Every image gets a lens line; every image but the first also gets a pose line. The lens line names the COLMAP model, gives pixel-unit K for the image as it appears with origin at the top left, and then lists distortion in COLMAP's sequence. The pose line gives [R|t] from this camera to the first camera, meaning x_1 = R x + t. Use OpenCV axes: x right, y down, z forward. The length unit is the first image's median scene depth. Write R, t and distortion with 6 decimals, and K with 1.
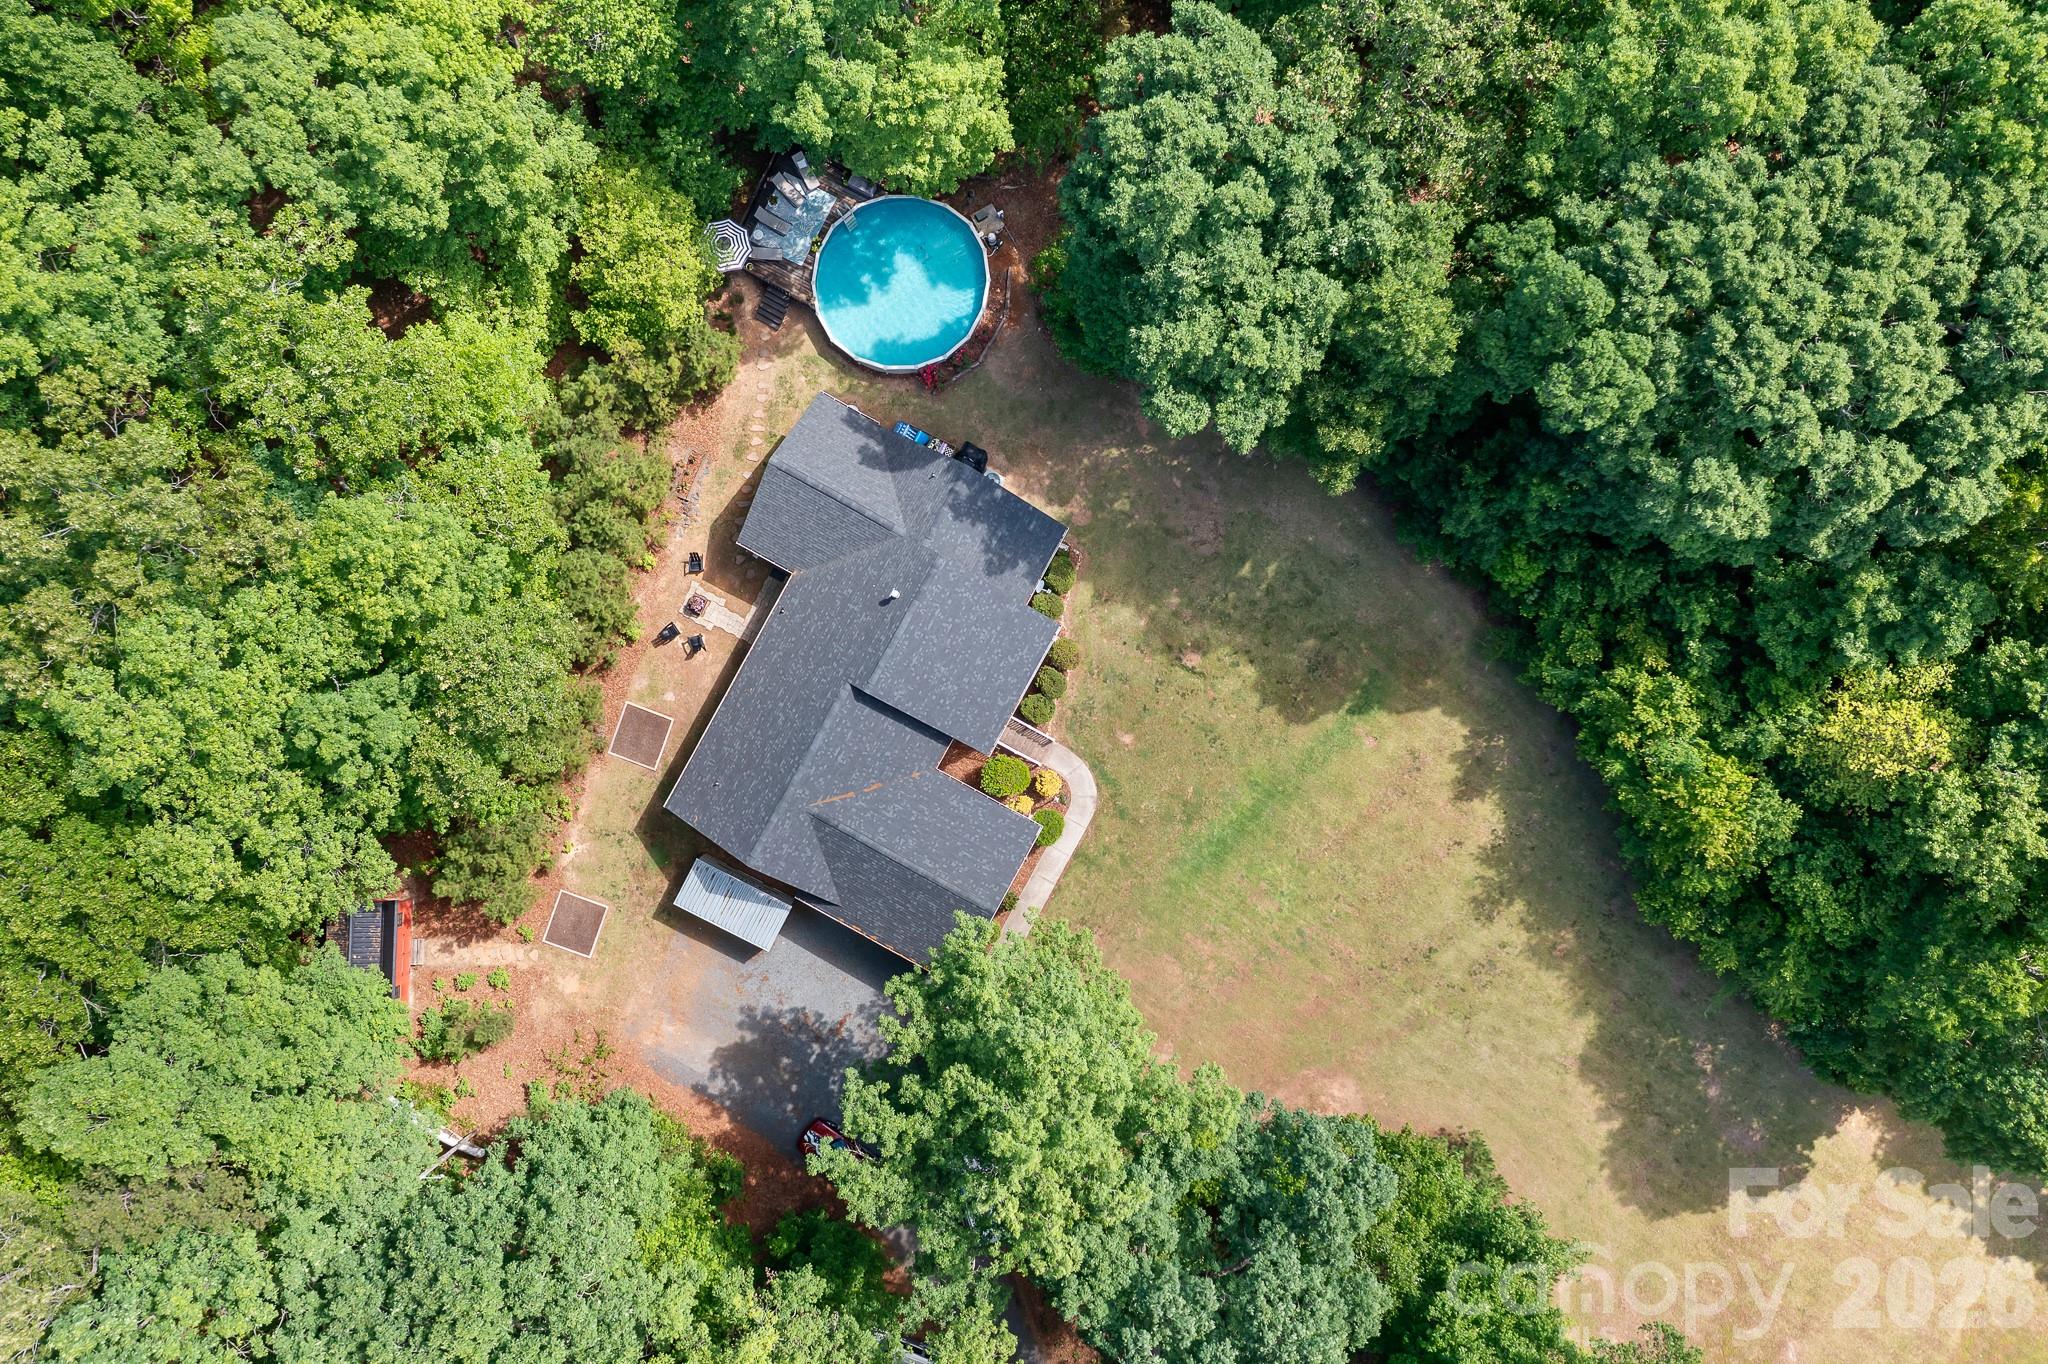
lens RADIAL K [[1620.4, 0, 1023.1], [0, 1620.4, 683.0], [0, 0, 1]] dist [-0.020095, 0.022226]
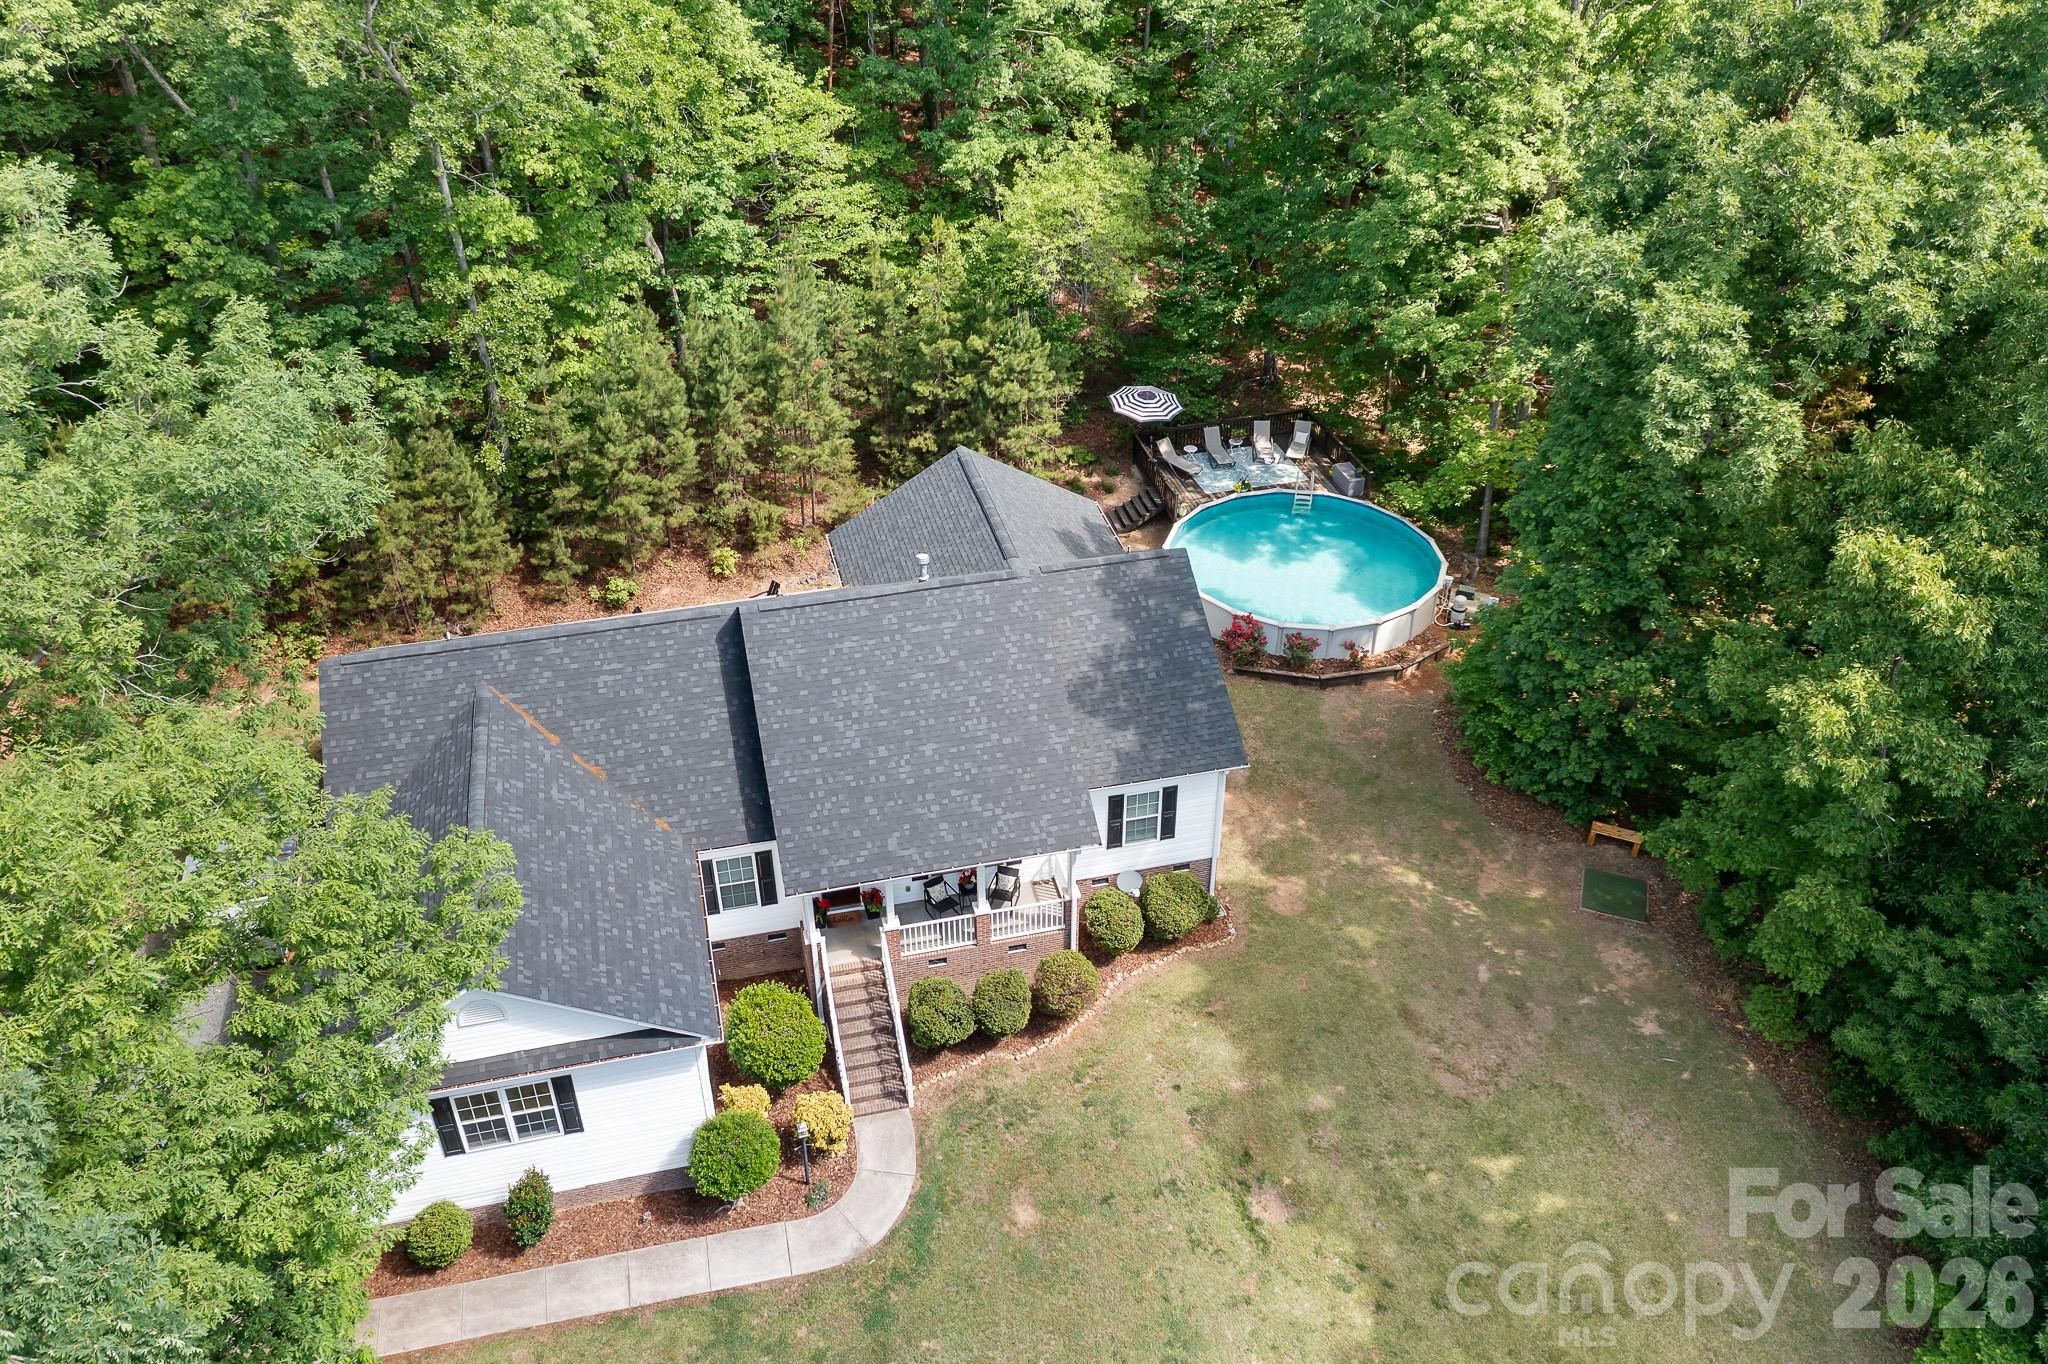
lens RADIAL K [[1620.4, 0, 1037.9], [0, 1620.4, 677.5], [0, 0, 1]] dist [-0.020095, 0.022226]
pose [[0.683304, 0.414406, -0.601135, 0.260237], [-0.730083, 0.397521, -0.555838, 0.209103], [0.008621, 0.818685, 0.574178, 0.646591]]
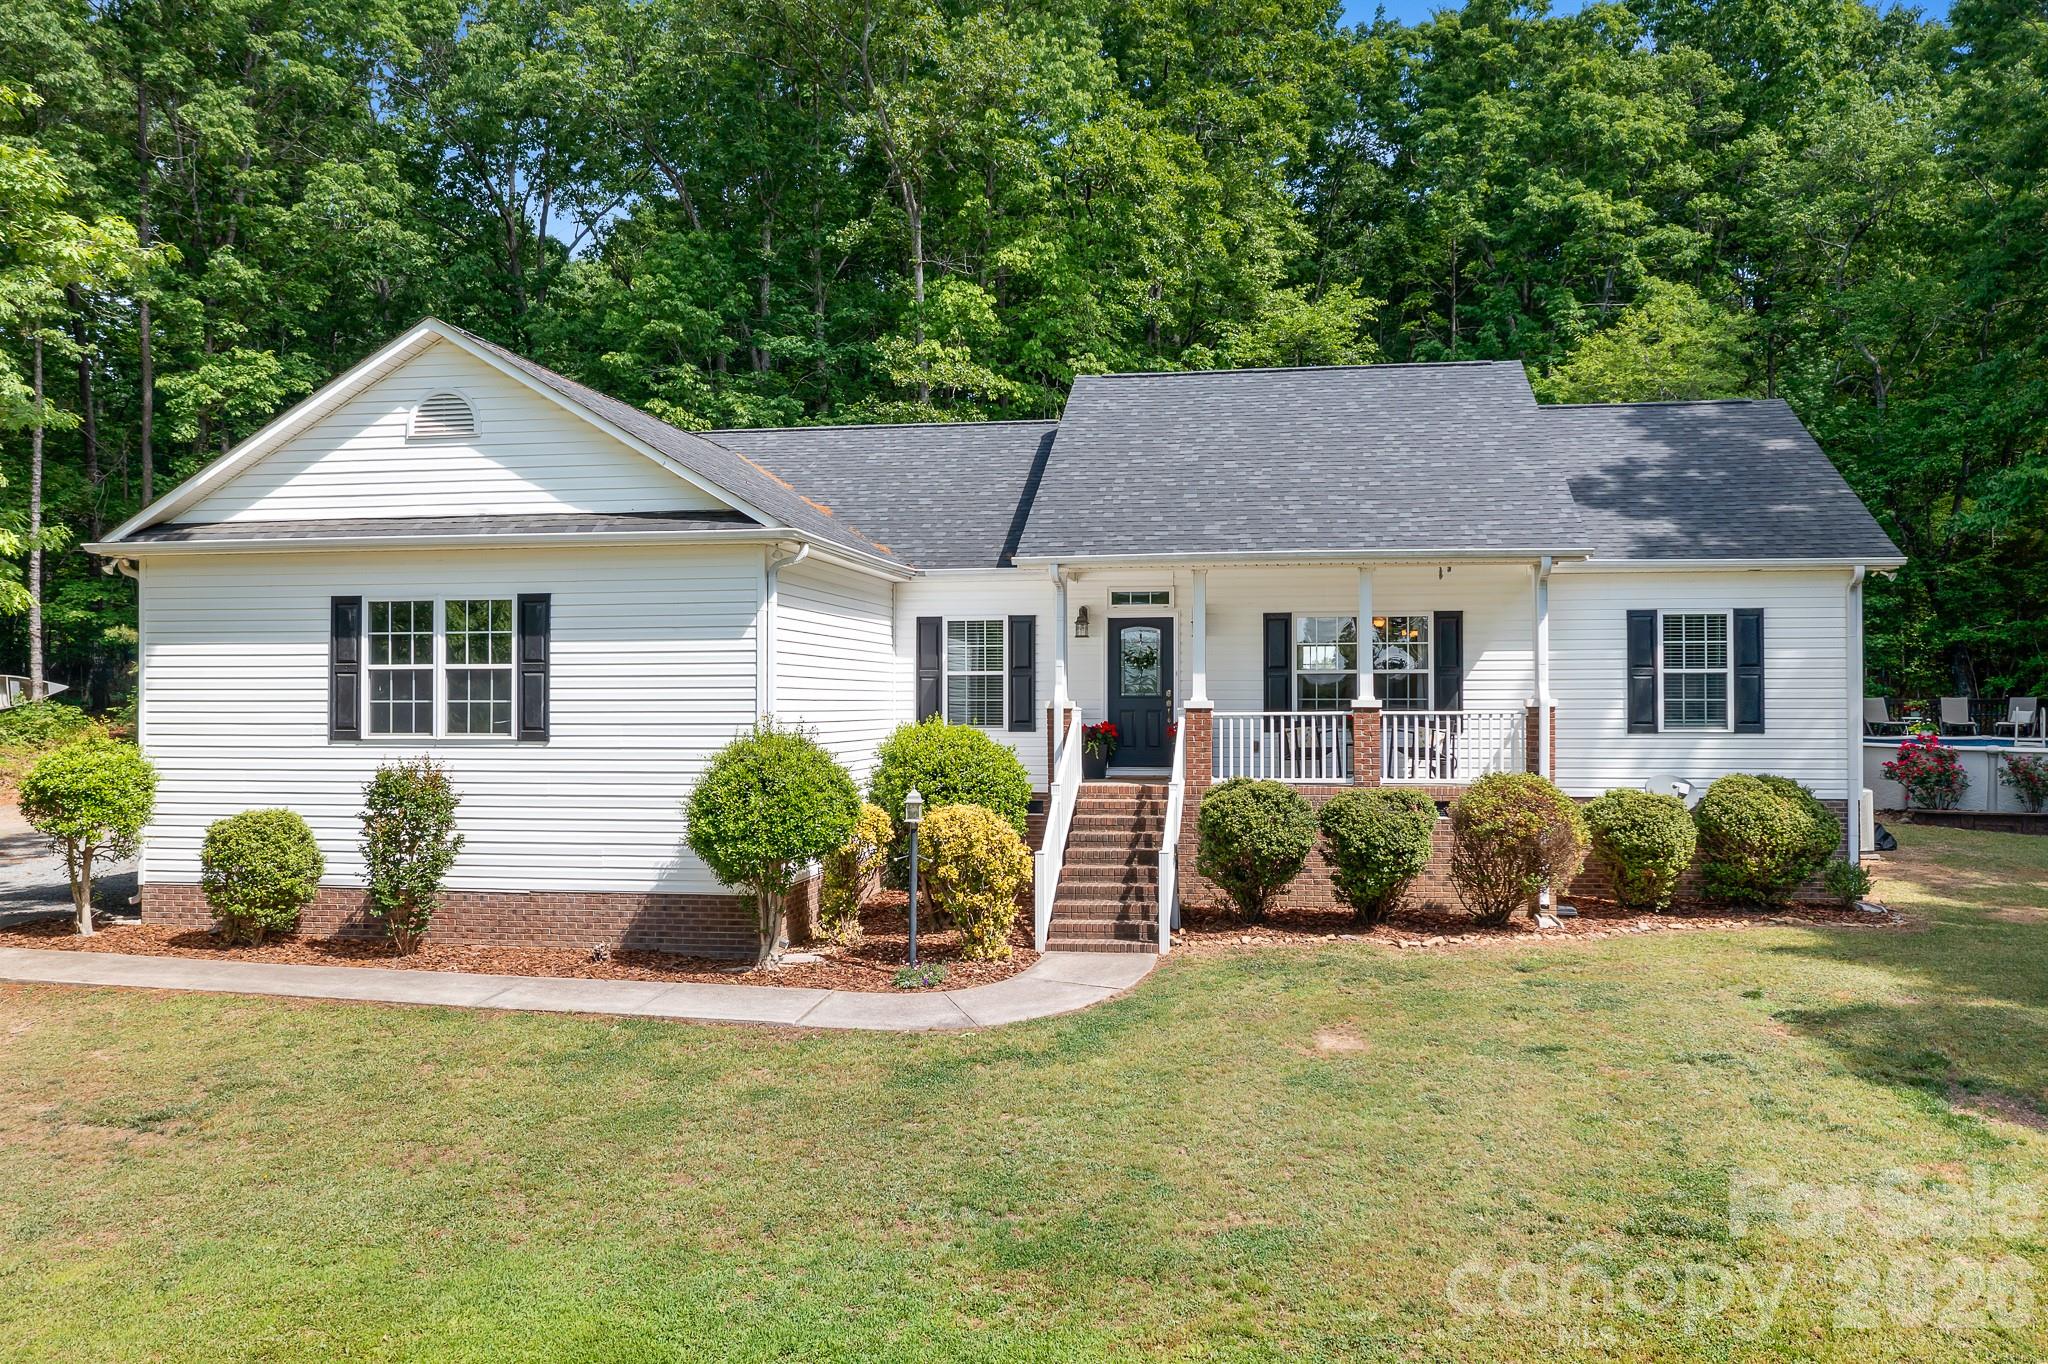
lens RADIAL K [[1620.4, 0, 1024.3], [0, 1620.4, 676.5], [0, 0, 1]] dist [-0.020095, 0.022226]
pose [[0.332686, -0.017591, -0.942873, 0.220877], [-0.942974, 0.005369, -0.332822, 0.125801], [0.010917, 0.999831, -0.014801, 0.961847]]
